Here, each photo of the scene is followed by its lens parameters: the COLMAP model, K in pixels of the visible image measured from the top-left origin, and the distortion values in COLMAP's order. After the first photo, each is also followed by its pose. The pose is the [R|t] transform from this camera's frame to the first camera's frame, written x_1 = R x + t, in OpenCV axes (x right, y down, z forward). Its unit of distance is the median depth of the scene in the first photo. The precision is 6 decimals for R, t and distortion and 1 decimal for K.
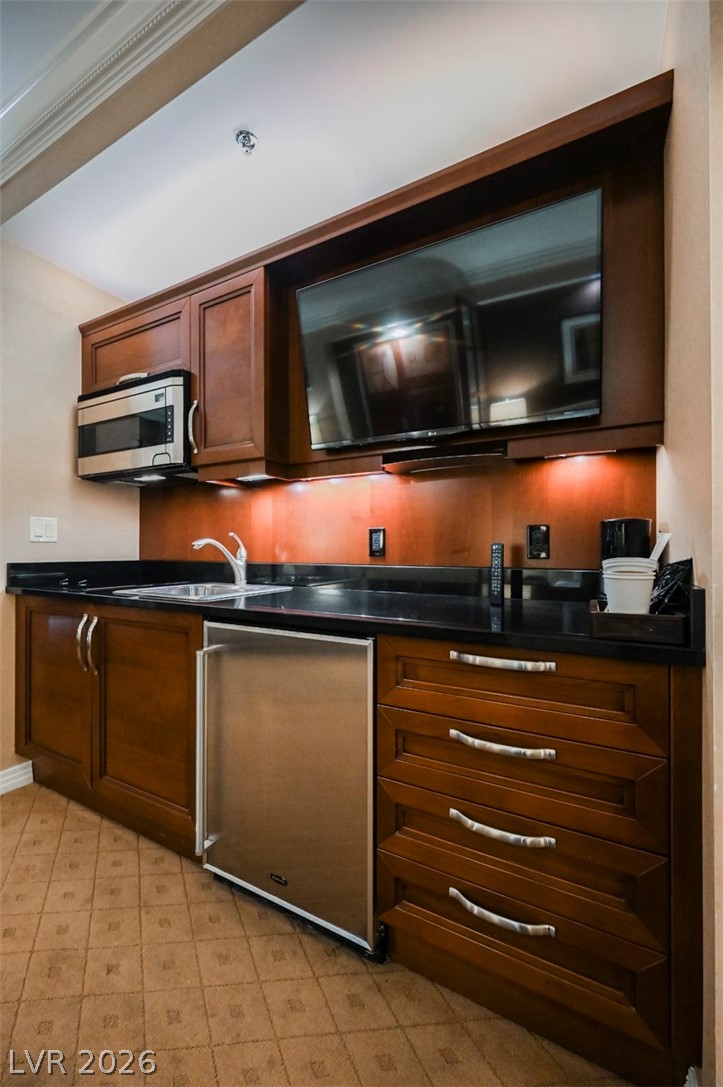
lens RADIAL K [[441.2, 0, 361.5], [0, 441.2, 543.5], [0, 0, 1]] dist [-0.000972, -0.000090]
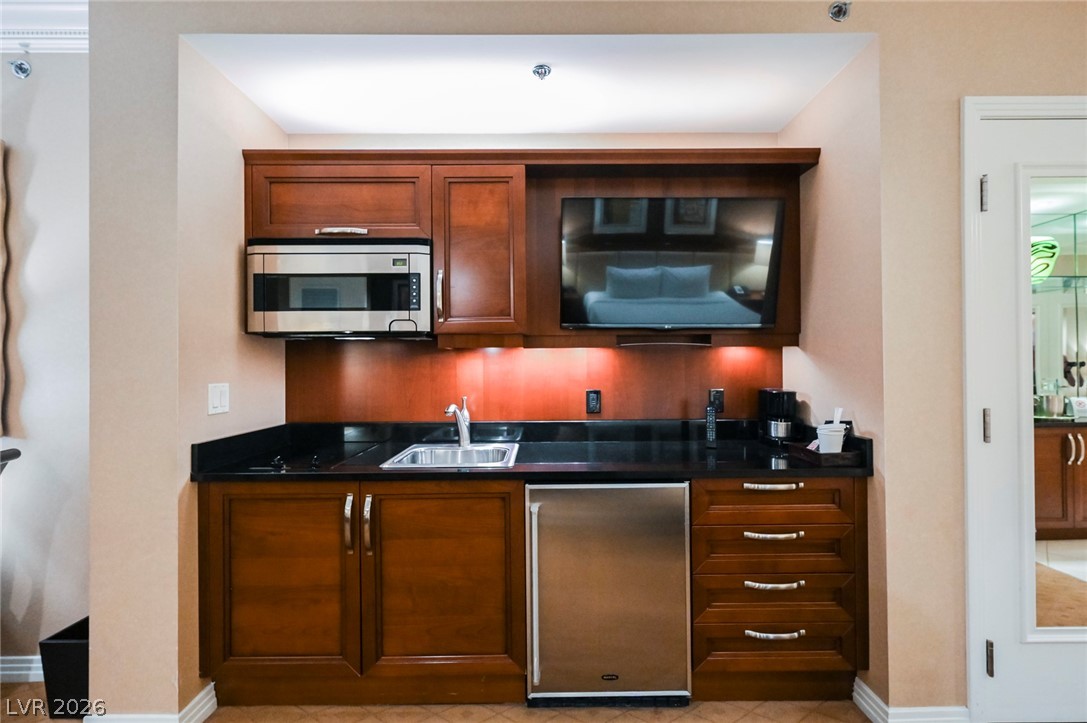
lens RADIAL K [[499.5, 0, 545.9], [0, 499.5, 355.3], [0, 0, 1]] dist [0.000929, 0.000070]
pose [[0.868364, 0.001664, 0.495925, -0.779109], [0.001464, 0.999981, -0.005920, -0.125805], [-0.495925, 0.005867, 0.868345, -0.134097]]
